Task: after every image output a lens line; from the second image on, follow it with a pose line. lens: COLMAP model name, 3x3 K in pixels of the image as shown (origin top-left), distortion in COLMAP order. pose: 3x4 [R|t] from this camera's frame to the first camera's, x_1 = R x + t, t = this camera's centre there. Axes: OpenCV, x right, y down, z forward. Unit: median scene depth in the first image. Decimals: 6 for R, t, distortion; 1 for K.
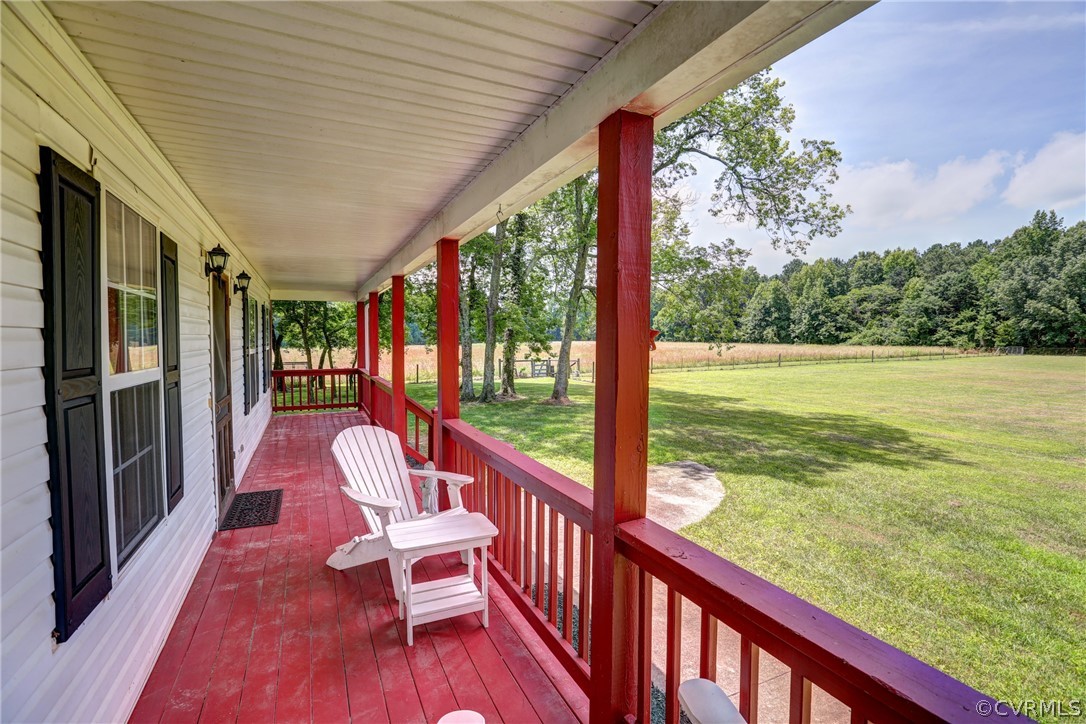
lens RADIAL K [[494.3, 0, 546.7], [0, 494.3, 358.8], [0, 0, 1]] dist [-0.066185, 0.024027]
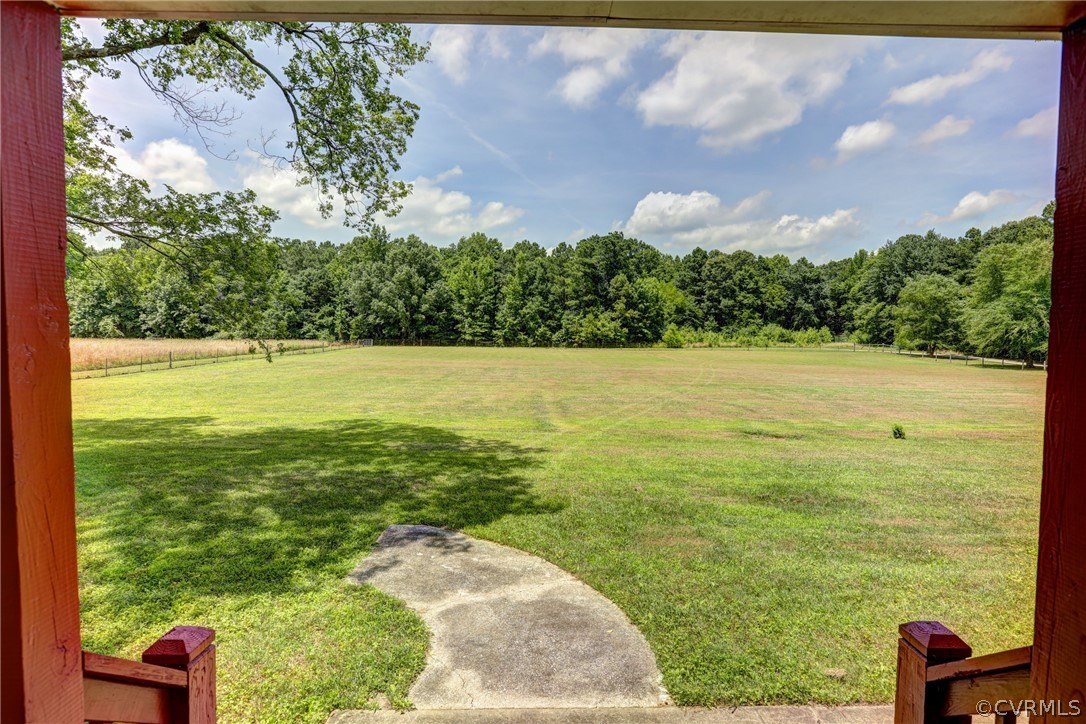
lens RADIAL K [[545.9, 0, 500.0], [0, 545.9, 359.2], [0, 0, 1]] dist [-0.001757, 0.000163]
pose [[0.437761, -0.042374, 0.898092, -0.056144], [0.033632, 0.998961, 0.030740, -0.005700], [-0.898462, 0.016748, 0.438732, 0.108753]]
